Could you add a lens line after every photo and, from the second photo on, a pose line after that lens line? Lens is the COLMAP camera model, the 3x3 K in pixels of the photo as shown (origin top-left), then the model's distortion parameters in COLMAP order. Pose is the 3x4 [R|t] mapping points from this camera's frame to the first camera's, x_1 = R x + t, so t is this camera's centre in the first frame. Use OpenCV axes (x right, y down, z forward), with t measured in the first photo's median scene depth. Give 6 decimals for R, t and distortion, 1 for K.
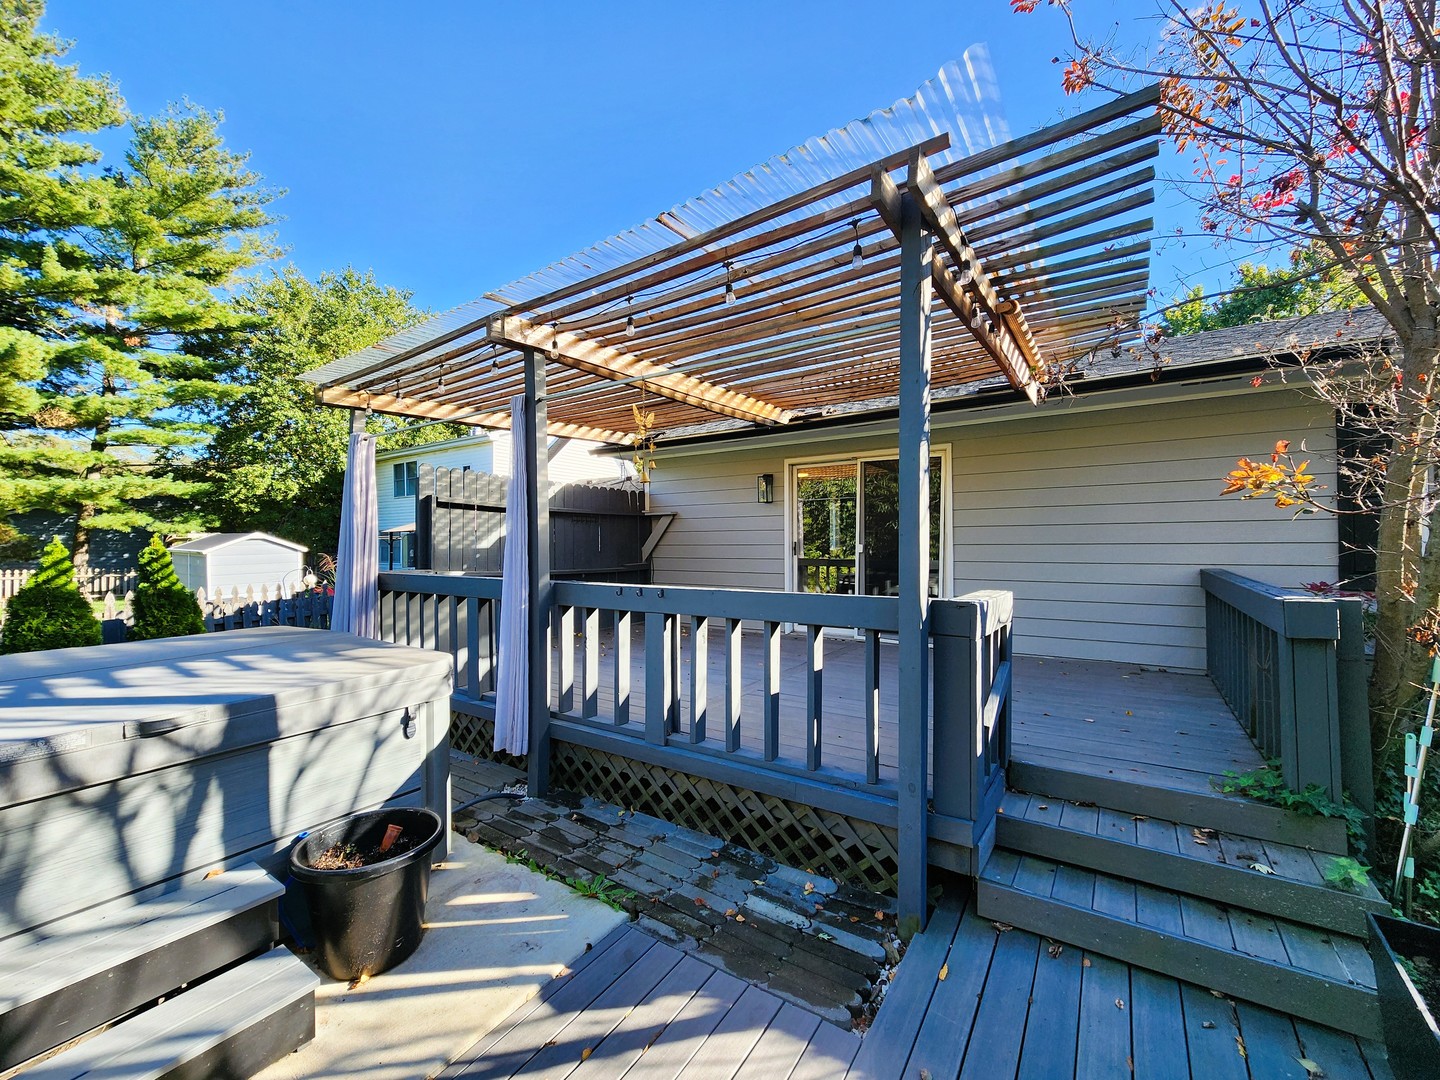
lens RADIAL K [[589.9, 0, 718.2], [0, 589.9, 535.0], [0, 0, 1]] dist [-0.005856, 0.001285]
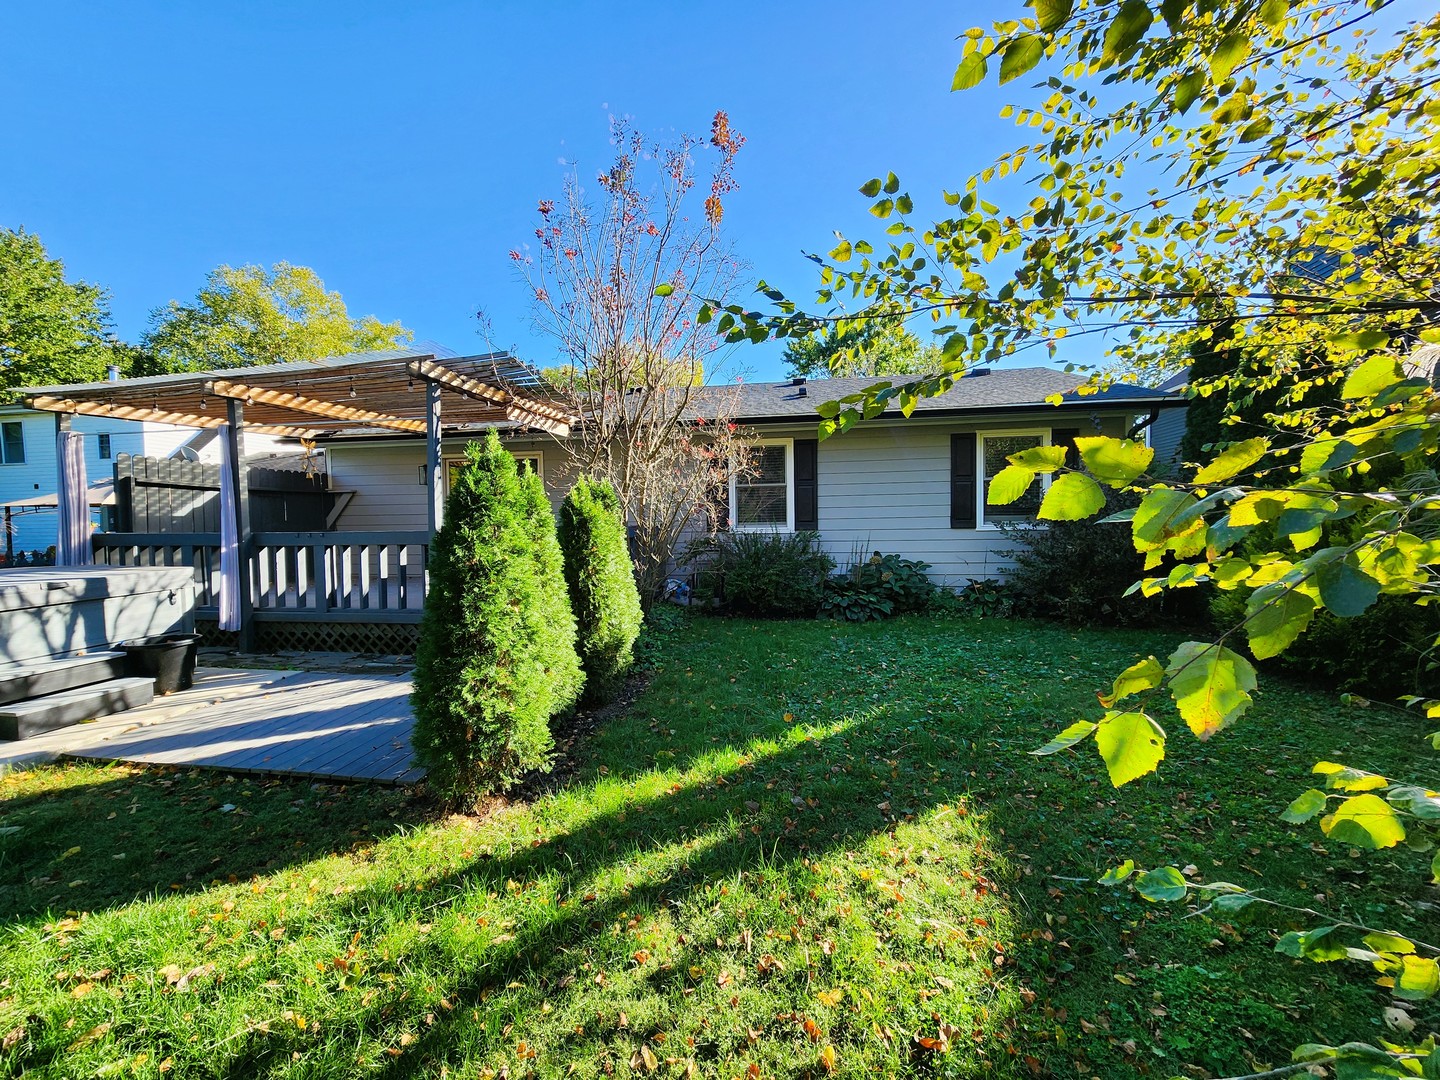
lens RADIAL K [[589.9, 0, 719.8], [0, 589.9, 541.5], [0, 0, 1]] dist [-0.005856, 0.001285]
pose [[0.906944, -0.020849, 0.420736, 0.252858], [-0.000202, 0.998753, 0.049926, 0.020269], [-0.421252, -0.045365, 0.905808, -1.213665]]
